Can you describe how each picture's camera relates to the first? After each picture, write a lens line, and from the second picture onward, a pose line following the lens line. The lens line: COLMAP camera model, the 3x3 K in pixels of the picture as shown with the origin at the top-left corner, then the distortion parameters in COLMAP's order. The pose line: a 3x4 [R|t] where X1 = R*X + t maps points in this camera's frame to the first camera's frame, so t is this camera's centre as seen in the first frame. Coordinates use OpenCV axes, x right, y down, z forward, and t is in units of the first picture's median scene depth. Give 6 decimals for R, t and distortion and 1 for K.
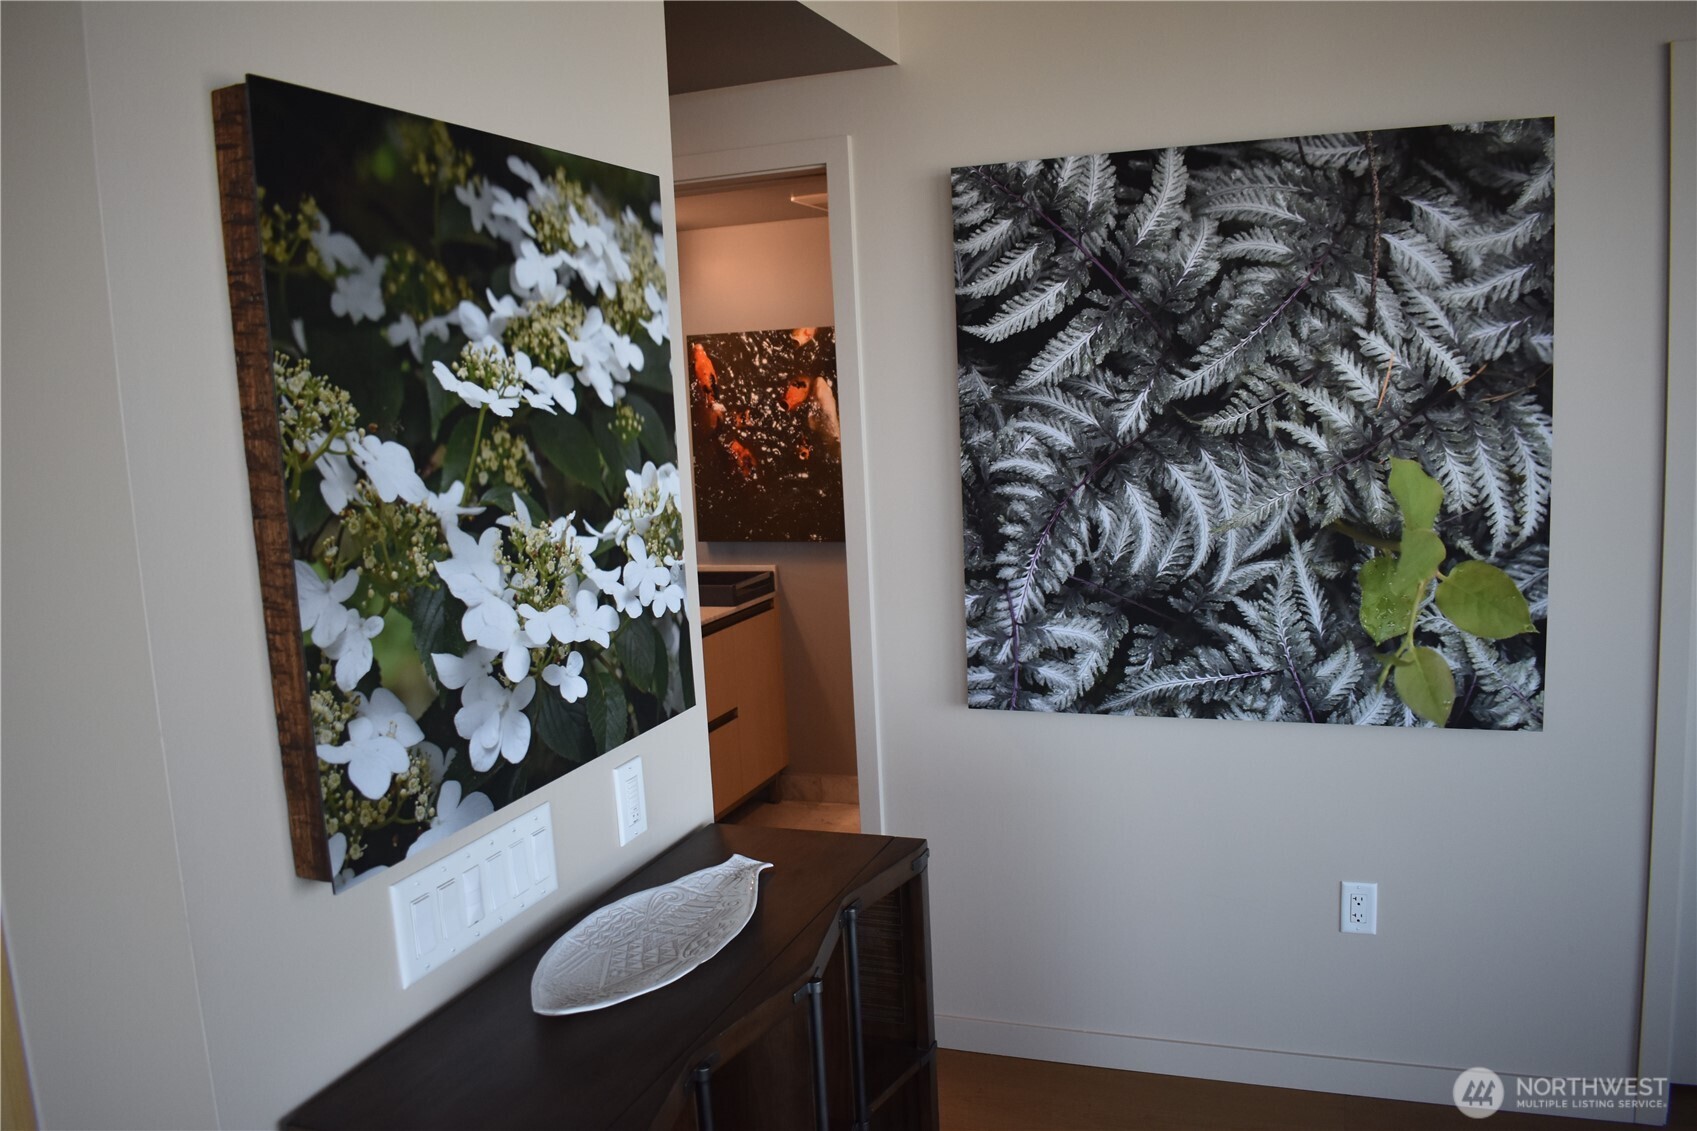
lens RADIAL K [[1326.6, 0, 848.5], [0, 1326.6, 565.5], [0, 0, 1]] dist [-0.090062, 0.000630]
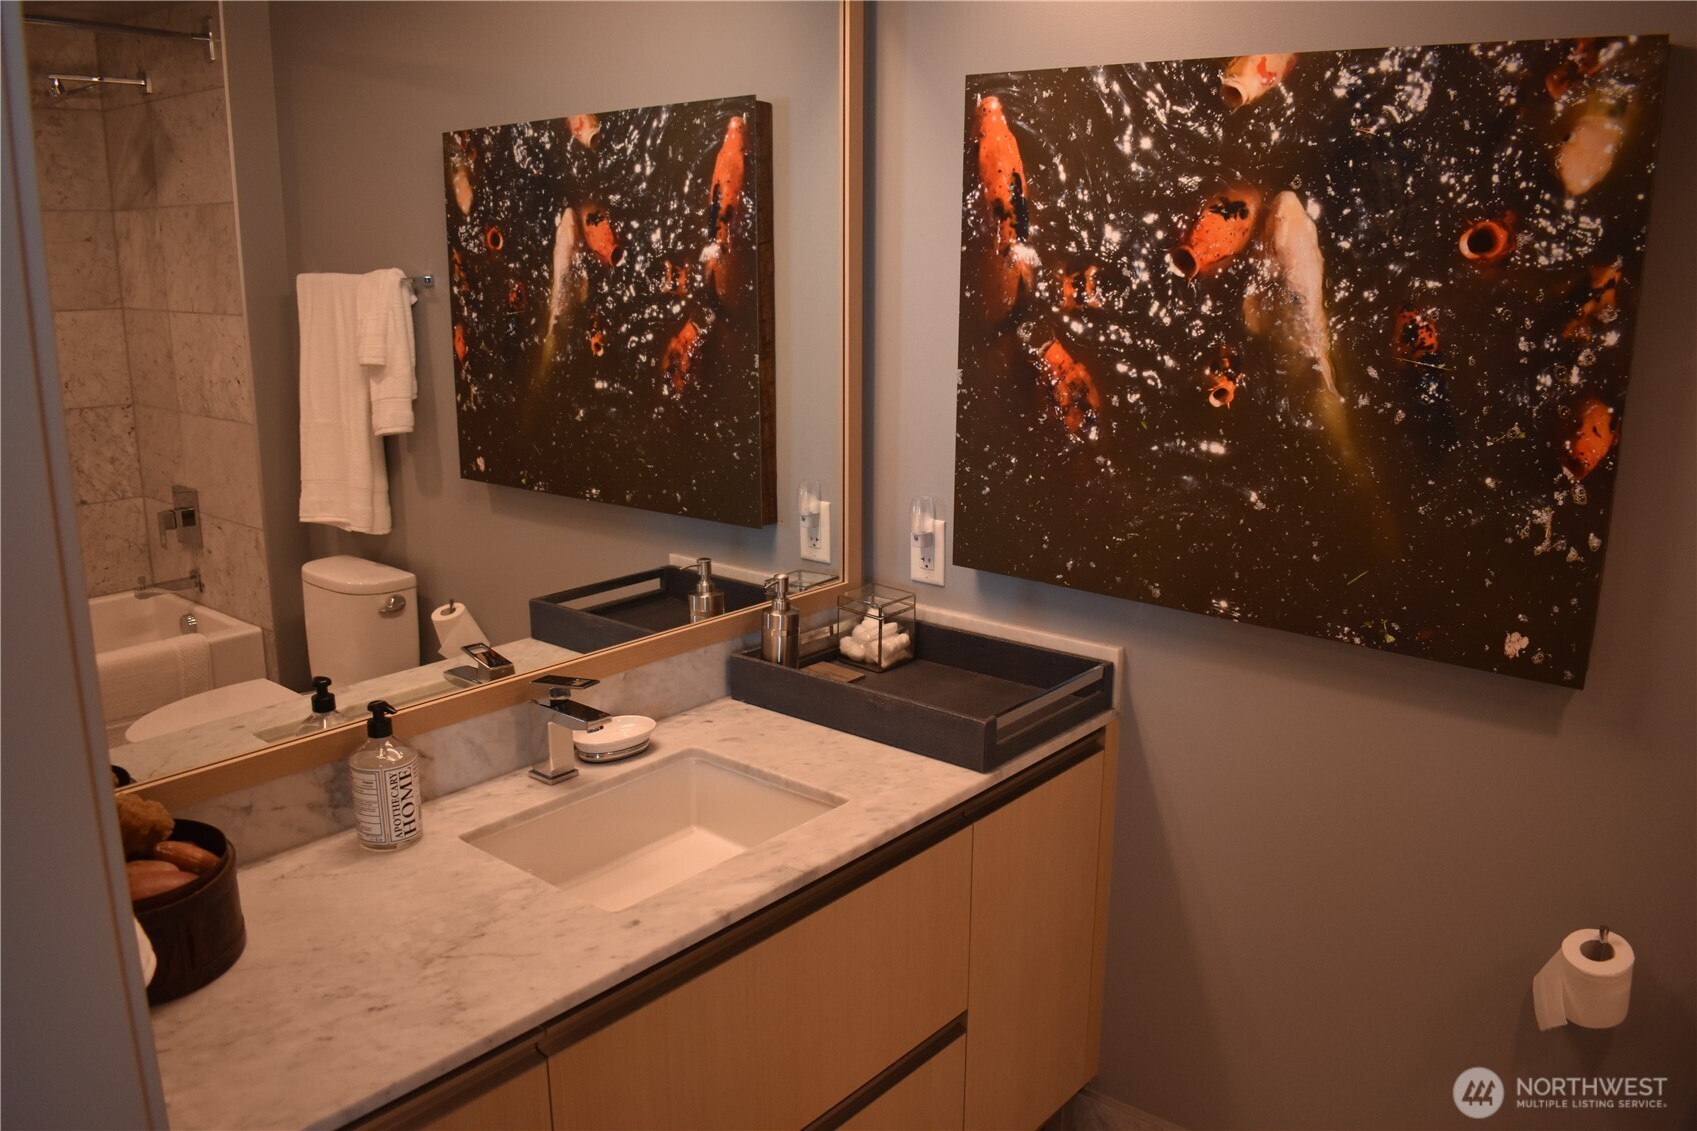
lens RADIAL K [[1326.6, 0, 848.5], [0, 1326.6, 565.5], [0, 0, 1]] dist [-0.090062, 0.000630]
pose [[0.942169, 0.130186, -0.308820, -0.011123], [-0.093344, 0.986942, 0.131276, -0.074151], [0.321877, -0.094858, 0.942017, 0.596577]]
